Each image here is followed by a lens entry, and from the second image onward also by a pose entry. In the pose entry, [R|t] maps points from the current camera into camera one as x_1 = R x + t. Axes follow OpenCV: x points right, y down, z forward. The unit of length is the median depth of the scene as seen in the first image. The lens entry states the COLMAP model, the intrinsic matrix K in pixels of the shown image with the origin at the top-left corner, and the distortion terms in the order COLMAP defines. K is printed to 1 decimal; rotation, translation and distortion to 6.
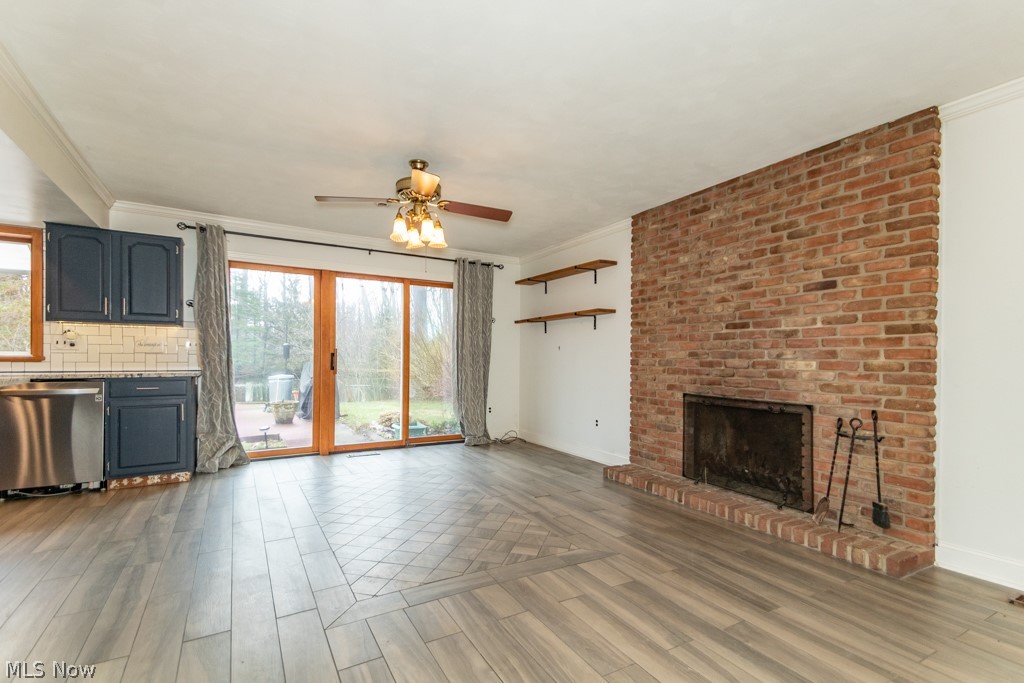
lens RADIAL K [[473.9, 0, 509.7], [0, 473.9, 355.5], [0, 0, 1]] dist [0.071132, -0.025182]
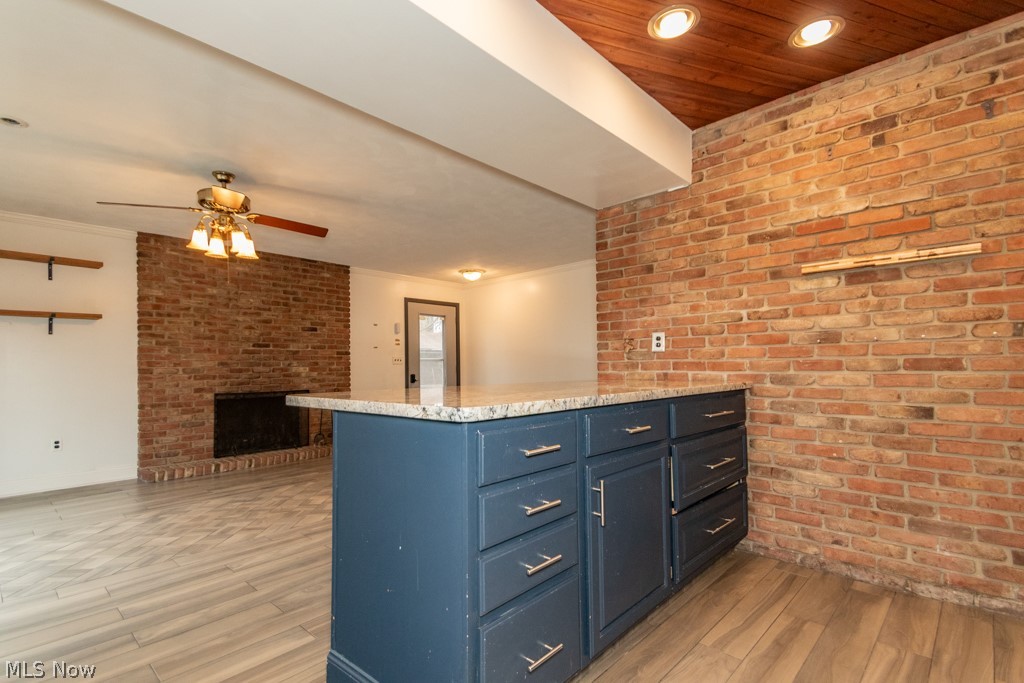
lens RADIAL K [[475.6, 0, 511.7], [0, 475.6, 361.6], [0, 0, 1]] dist [0.096287, -0.043498]
pose [[-0.296822, 0.006938, 0.954908, -1.192337], [0.005186, 0.999971, -0.005654, 0.003567], [-0.954919, 0.003274, -0.296849, 0.642979]]
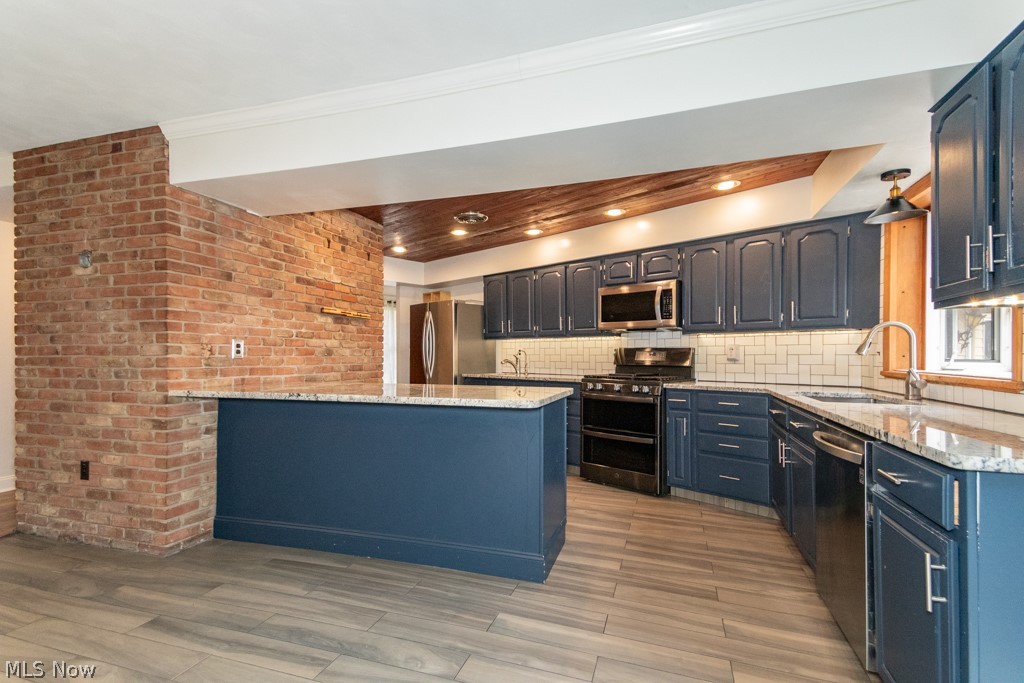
lens RADIAL K [[473.9, 0, 509.7], [0, 473.9, 355.5], [0, 0, 1]] dist [0.071132, -0.025182]
pose [[-0.757694, -0.008994, -0.652548, -0.317521], [-0.005499, 0.999958, -0.007397, -0.017448], [0.652587, -0.002016, -0.757711, 1.116437]]
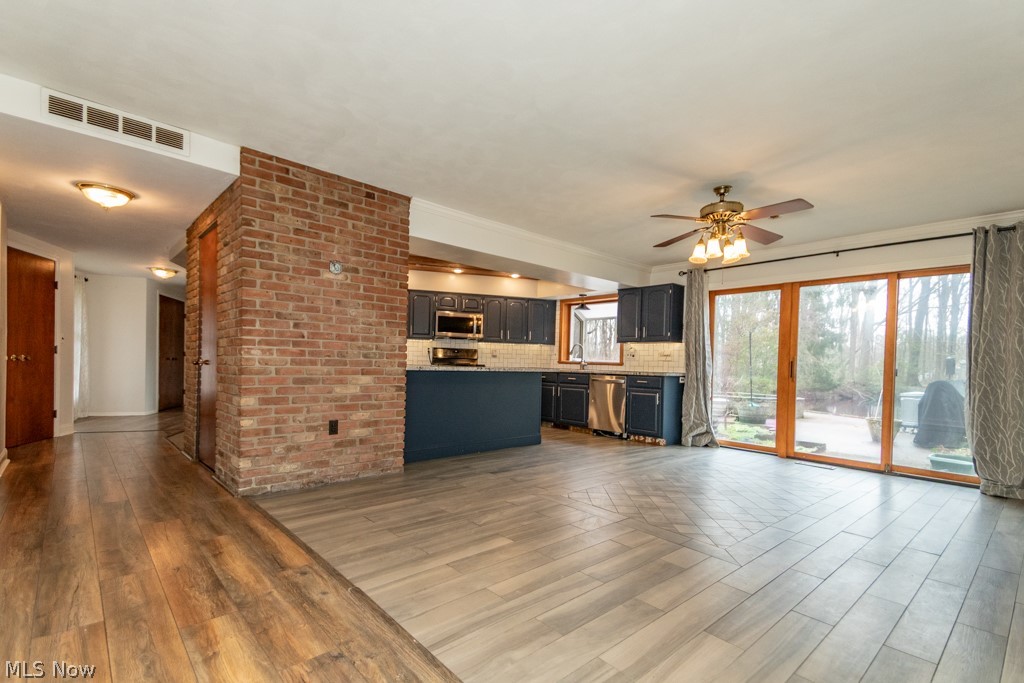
lens RADIAL K [[475.6, 0, 511.7], [0, 475.6, 361.6], [0, 0, 1]] dist [0.096287, -0.043498]
pose [[0.205724, -0.005097, -0.978597, 0.731353], [-0.021448, 0.999723, -0.009716, 0.025906], [0.978375, 0.022988, 0.205557, 0.251145]]
